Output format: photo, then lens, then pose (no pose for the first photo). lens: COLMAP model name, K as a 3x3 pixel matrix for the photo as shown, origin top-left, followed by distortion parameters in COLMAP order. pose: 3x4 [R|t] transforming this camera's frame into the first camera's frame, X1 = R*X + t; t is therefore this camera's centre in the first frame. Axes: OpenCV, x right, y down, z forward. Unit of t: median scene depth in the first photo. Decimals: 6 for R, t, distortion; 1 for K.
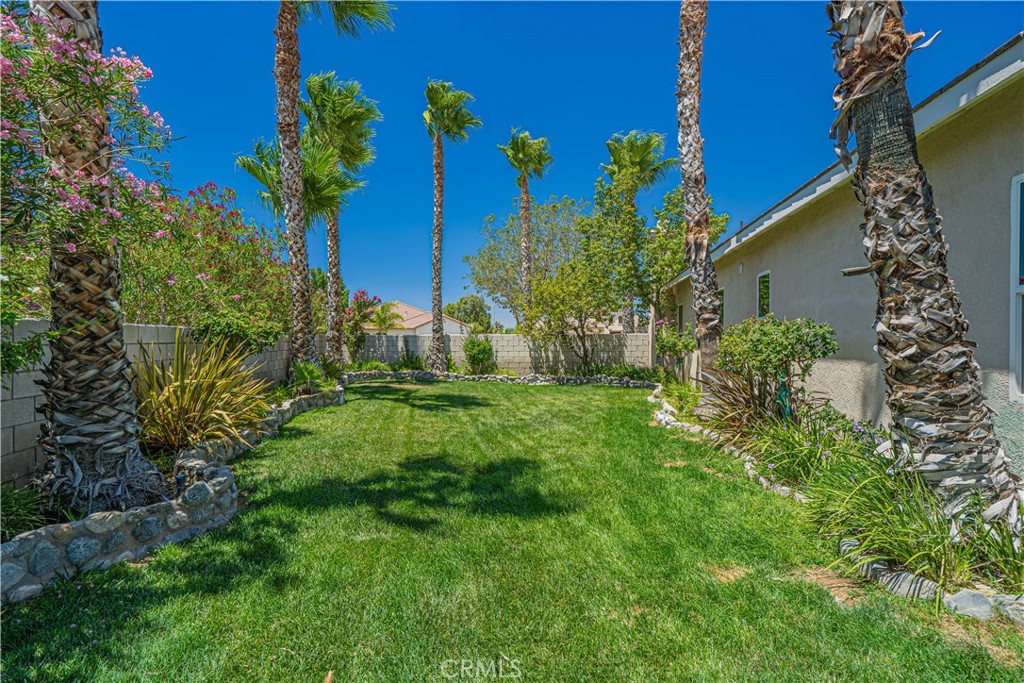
lens RADIAL K [[456.5, 0, 514.4], [0, 456.5, 343.9], [0, 0, 1]] dist [-0.009196, 0.000610]
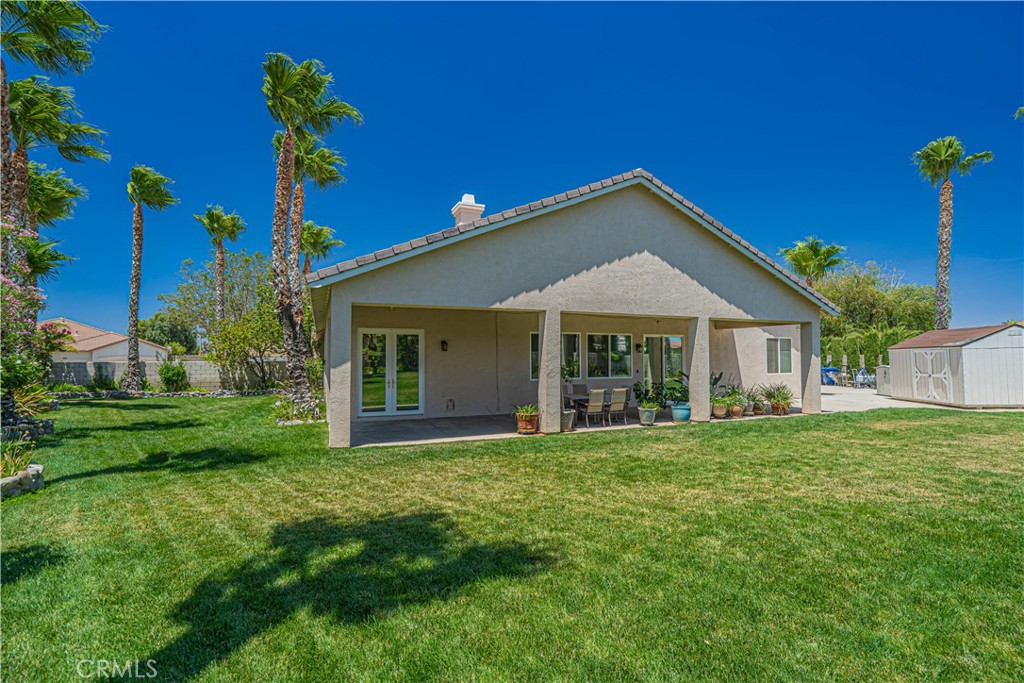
lens RADIAL K [[456.5, 0, 514.4], [0, 456.5, 343.9], [0, 0, 1]] dist [-0.009196, 0.000610]
pose [[0.850053, 0.014619, 0.526493, 0.066784], [0.008748, 0.999085, -0.041865, -0.008113], [-0.526624, 0.040193, 0.849148, -0.628971]]
